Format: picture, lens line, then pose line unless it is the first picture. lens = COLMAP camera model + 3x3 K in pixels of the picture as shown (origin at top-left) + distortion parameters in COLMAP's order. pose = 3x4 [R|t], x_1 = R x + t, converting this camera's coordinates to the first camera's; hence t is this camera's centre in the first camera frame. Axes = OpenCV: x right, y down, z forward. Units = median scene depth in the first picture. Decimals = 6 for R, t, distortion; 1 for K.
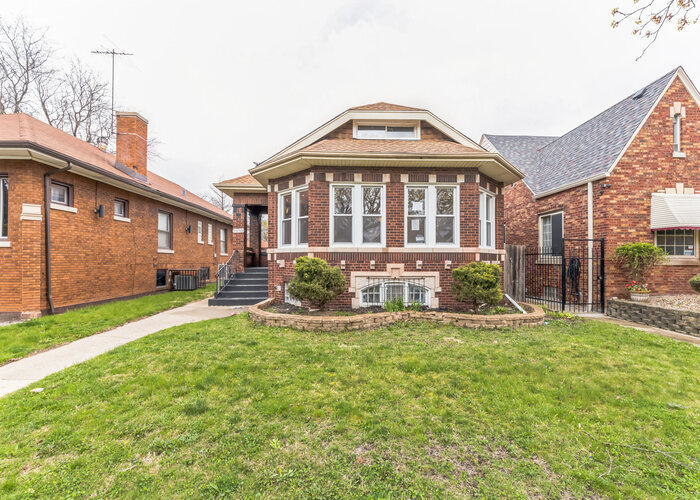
lens RADIAL K [[316.1, 0, 352.2], [0, 316.1, 235.0], [0, 0, 1]] dist [0.002292, -0.000339]
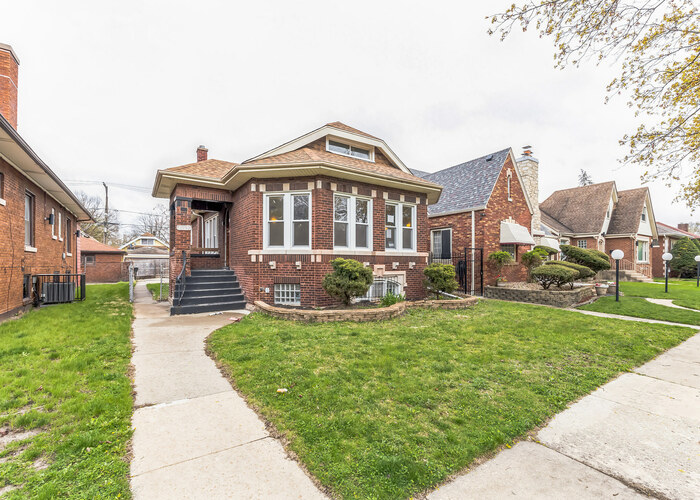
lens RADIAL K [[316.1, 0, 352.2], [0, 316.1, 235.0], [0, 0, 1]] dist [0.002292, -0.000339]
pose [[0.844577, 0.046889, 0.533376, -0.578780], [-0.042673, 0.998884, -0.020240, 0.005087], [-0.533730, -0.005667, 0.845636, 0.022030]]
